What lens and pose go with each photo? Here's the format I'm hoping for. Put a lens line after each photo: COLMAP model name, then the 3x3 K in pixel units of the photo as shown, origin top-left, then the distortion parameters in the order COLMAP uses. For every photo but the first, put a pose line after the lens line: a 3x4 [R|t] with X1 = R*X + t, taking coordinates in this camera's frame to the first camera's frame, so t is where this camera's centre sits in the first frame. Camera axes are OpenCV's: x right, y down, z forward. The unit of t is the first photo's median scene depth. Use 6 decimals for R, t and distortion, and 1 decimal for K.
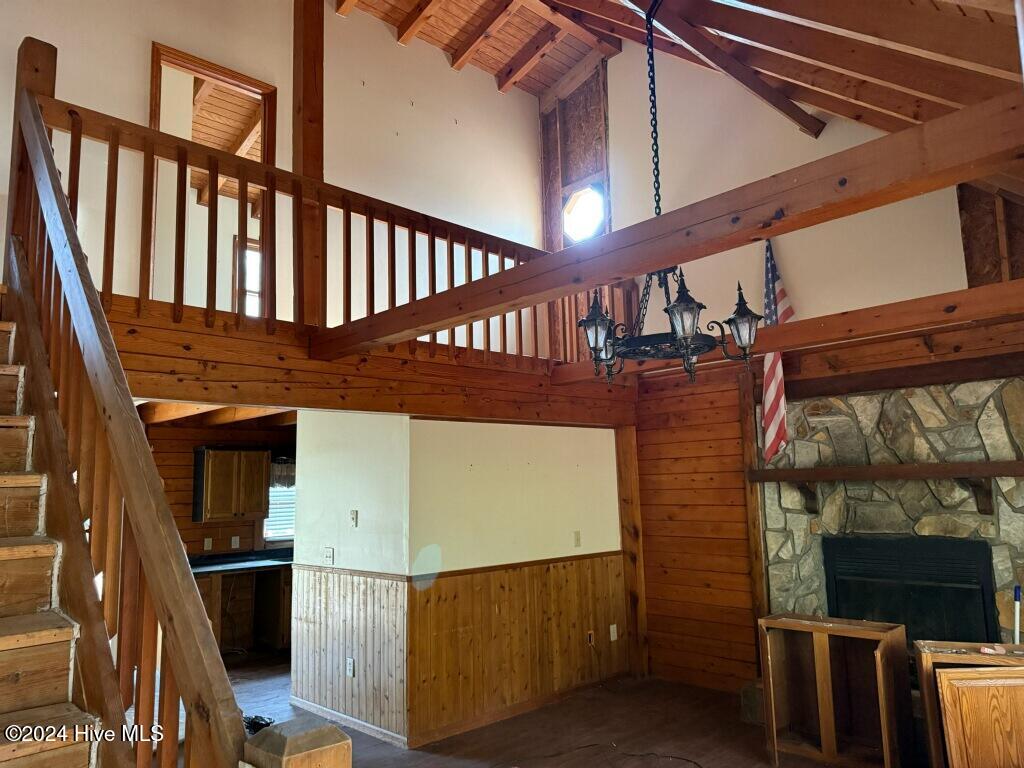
lens RADIAL K [[722.6, 0, 511.9], [0, 722.6, 391.9], [0, 0, 1]] dist [0.019217, -0.015322]
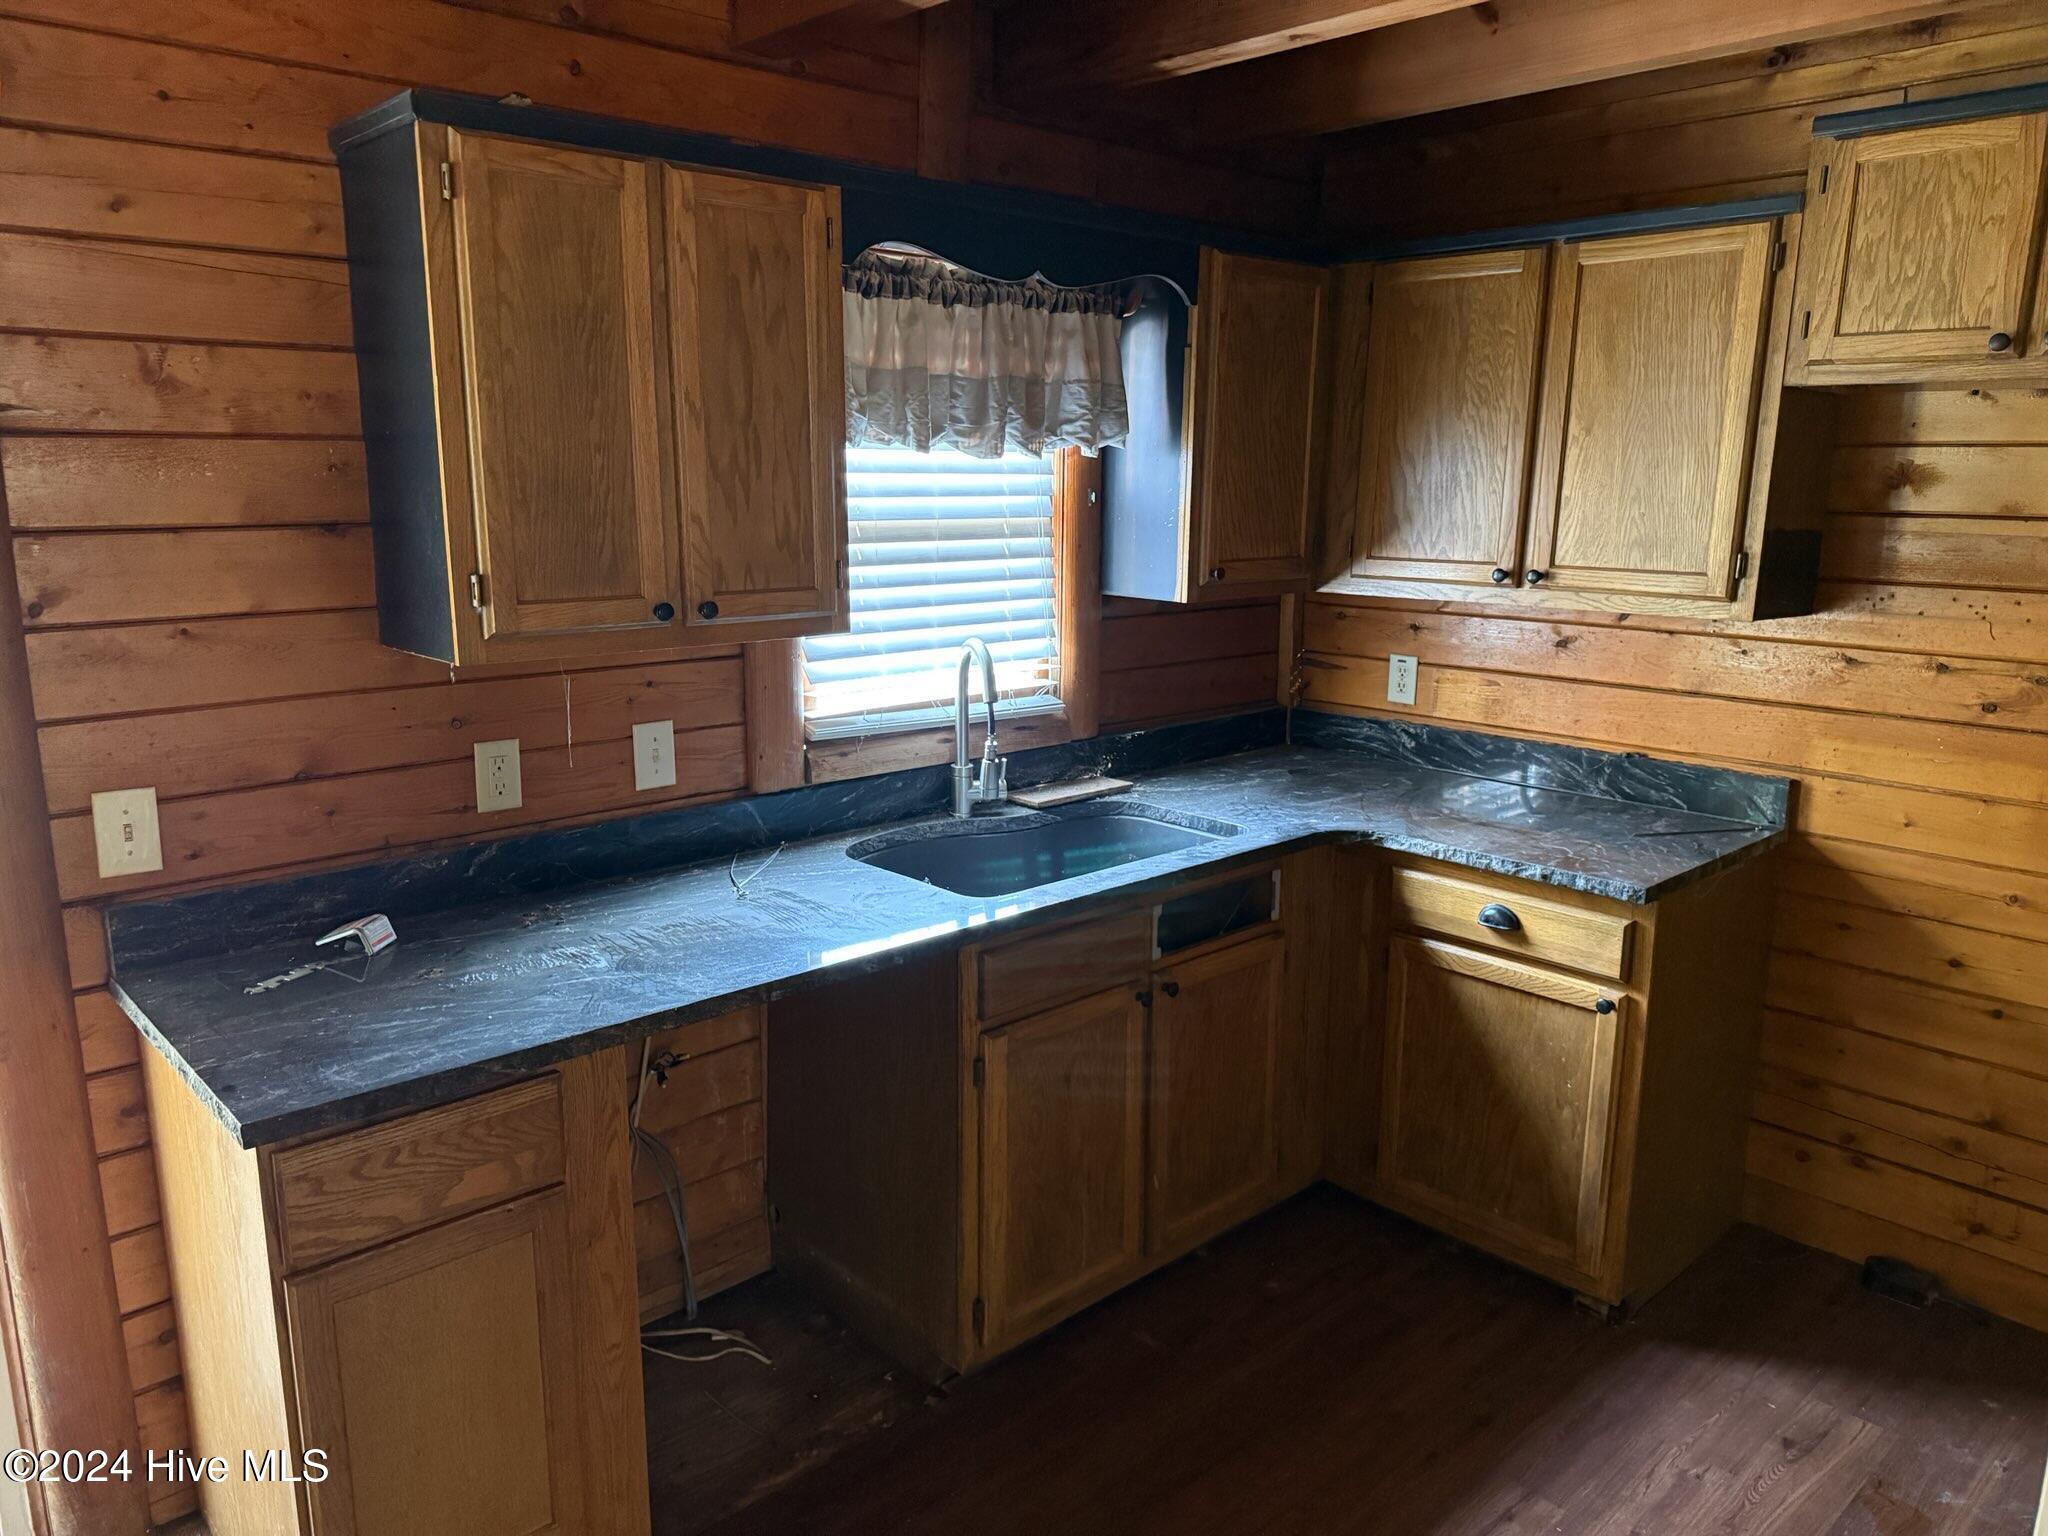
lens RADIAL K [[1445.1, 0, 1037.6], [0, 1445.1, 778.2], [0, 0, 1]] dist [0.019217, -0.015322]
pose [[0.999325, 0.035168, -0.010576, -0.297647], [-0.029589, 0.941638, 0.335324, 0.098809], [0.021751, -0.334784, 0.942044, 0.702975]]
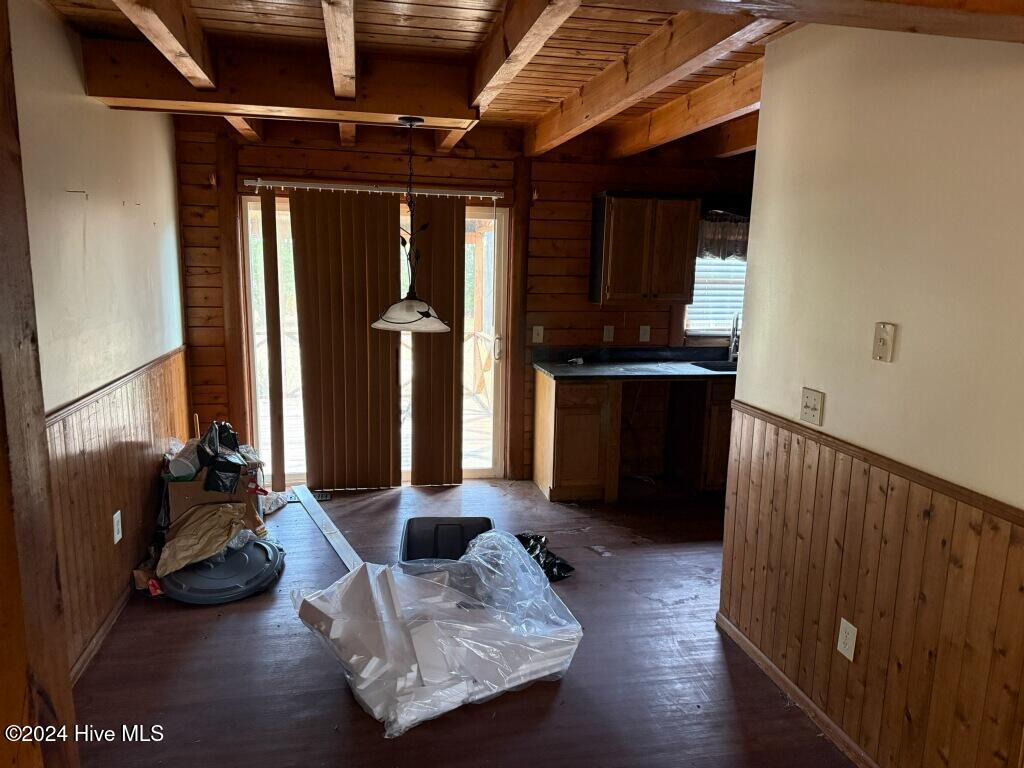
lens RADIAL K [[722.6, 0, 508.8], [0, 722.6, 388.5], [0, 0, 1]] dist [0.019217, -0.015322]
pose [[0.845740, 0.137522, -0.515570, -0.127920], [0.029402, 0.952739, 0.302363, 0.043303], [0.532785, -0.270880, 0.801726, 0.363573]]
